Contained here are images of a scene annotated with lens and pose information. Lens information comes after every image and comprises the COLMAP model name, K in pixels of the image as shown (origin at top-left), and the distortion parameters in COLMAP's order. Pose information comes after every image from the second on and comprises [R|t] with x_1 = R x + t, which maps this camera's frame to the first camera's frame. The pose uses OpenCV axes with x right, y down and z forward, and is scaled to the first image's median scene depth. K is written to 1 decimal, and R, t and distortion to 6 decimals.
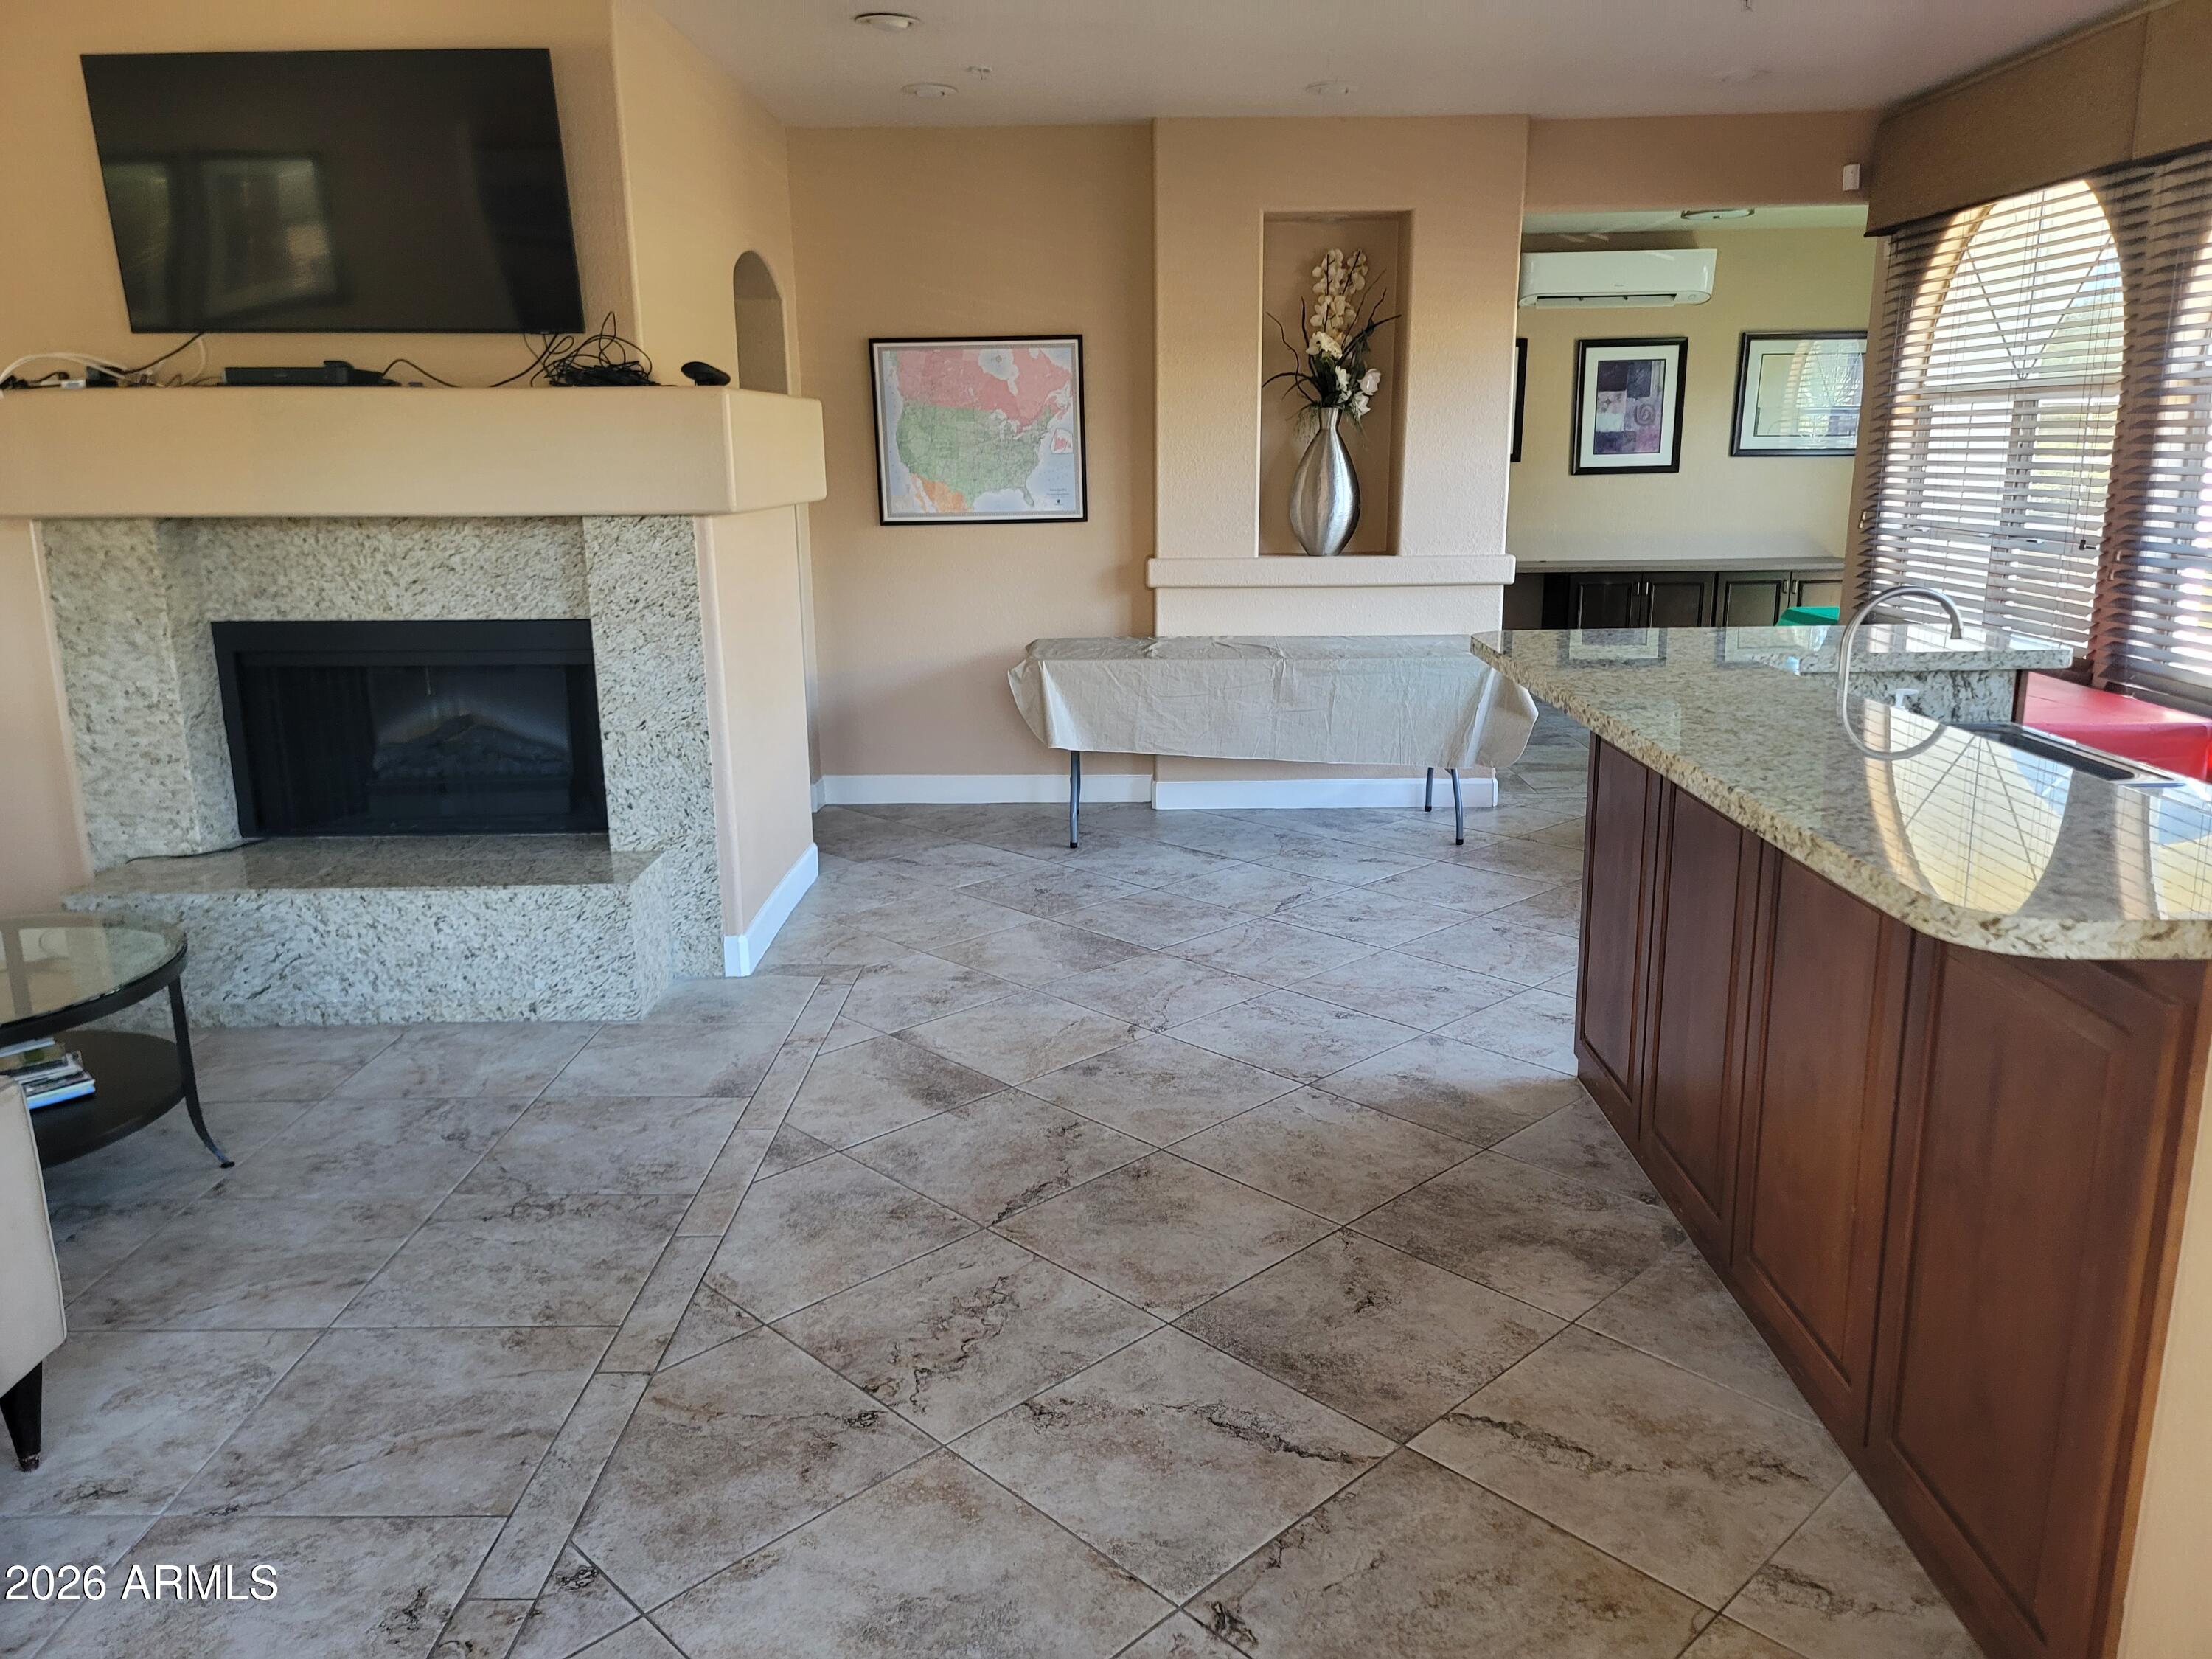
lens RADIAL K [[1628.4, 0, 1150.5], [0, 1628.4, 825.9], [0, 0, 1]] dist [0.069257, -0.045970]
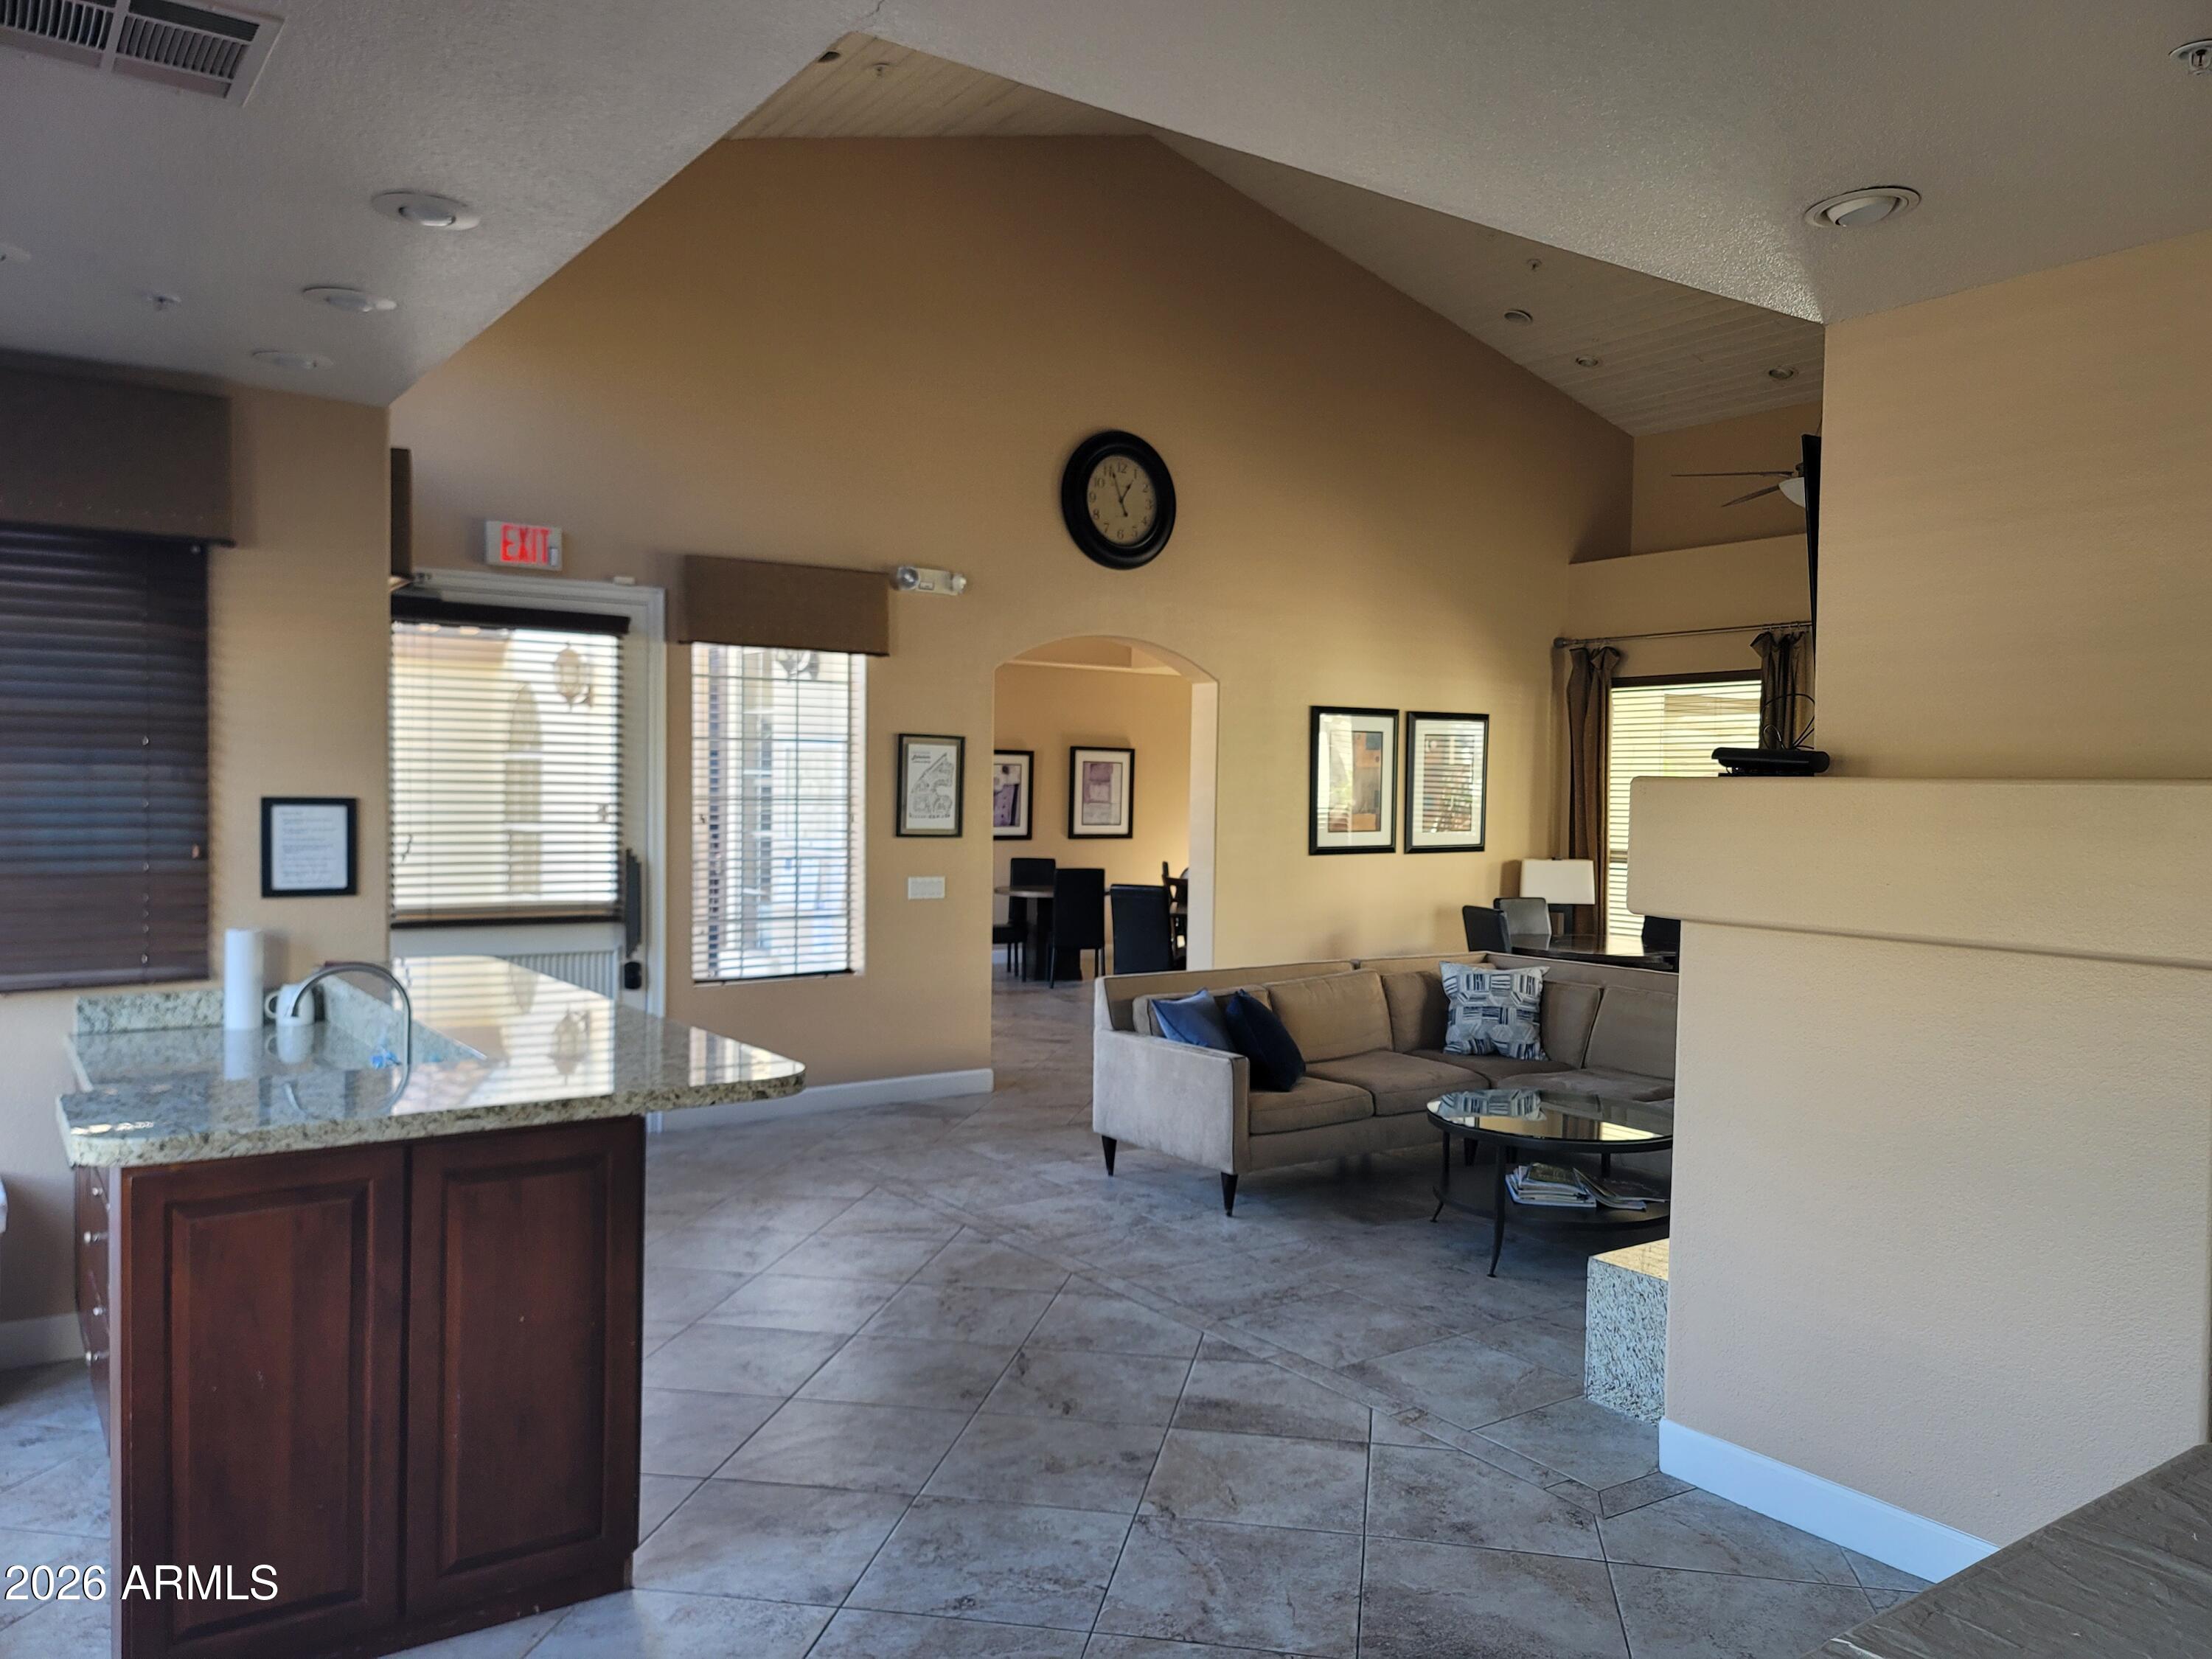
lens RADIAL K [[1628.4, 0, 1118.8], [0, 1628.4, 828.0], [0, 0, 1]] dist [0.069257, -0.045970]
pose [[-0.826373, 0.007028, -0.563080, 0.484589], [-0.139503, 0.966199, 0.216793, -0.396171], [0.545571, 0.257703, -0.797460, 1.573890]]
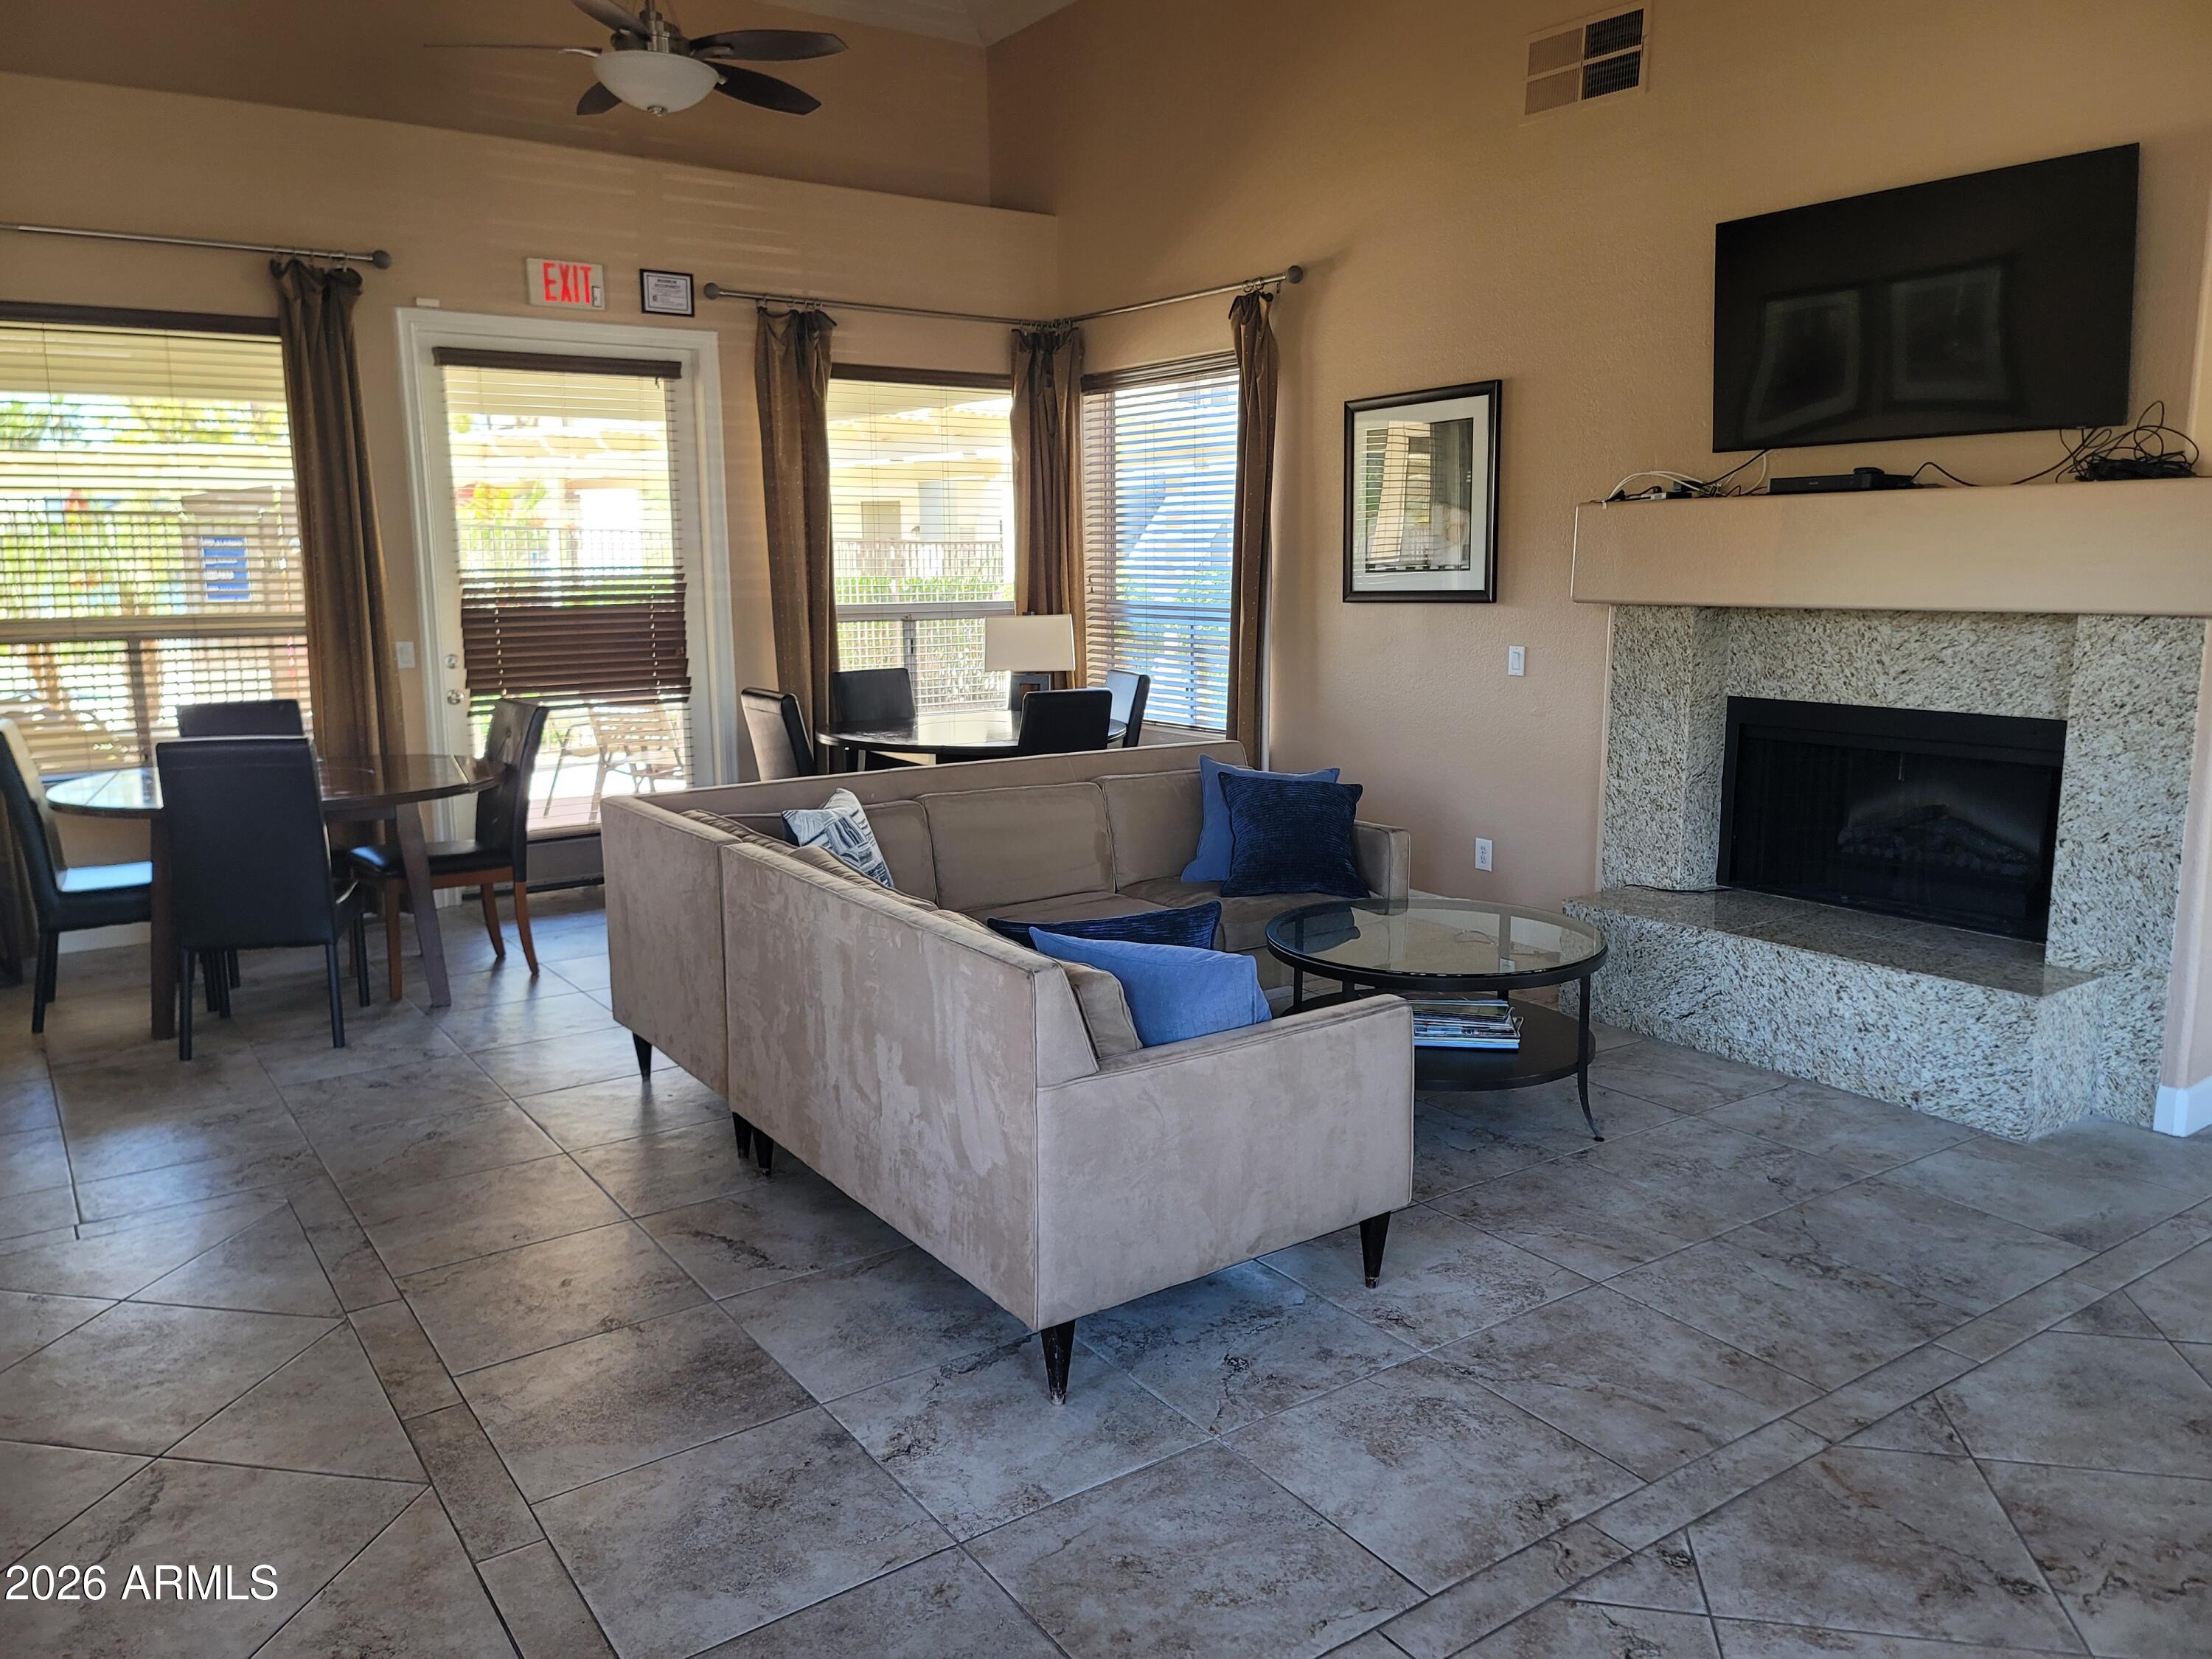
lens RADIAL K [[1628.4, 0, 1093.8], [0, 1628.4, 832.6], [0, 0, 1]] dist [0.069257, -0.045970]
pose [[0.562373, 0.147337, -0.813651, 0.140961], [-0.188514, 0.980929, 0.047333, -0.000704], [0.805108, 0.126766, 0.579423, -0.008775]]
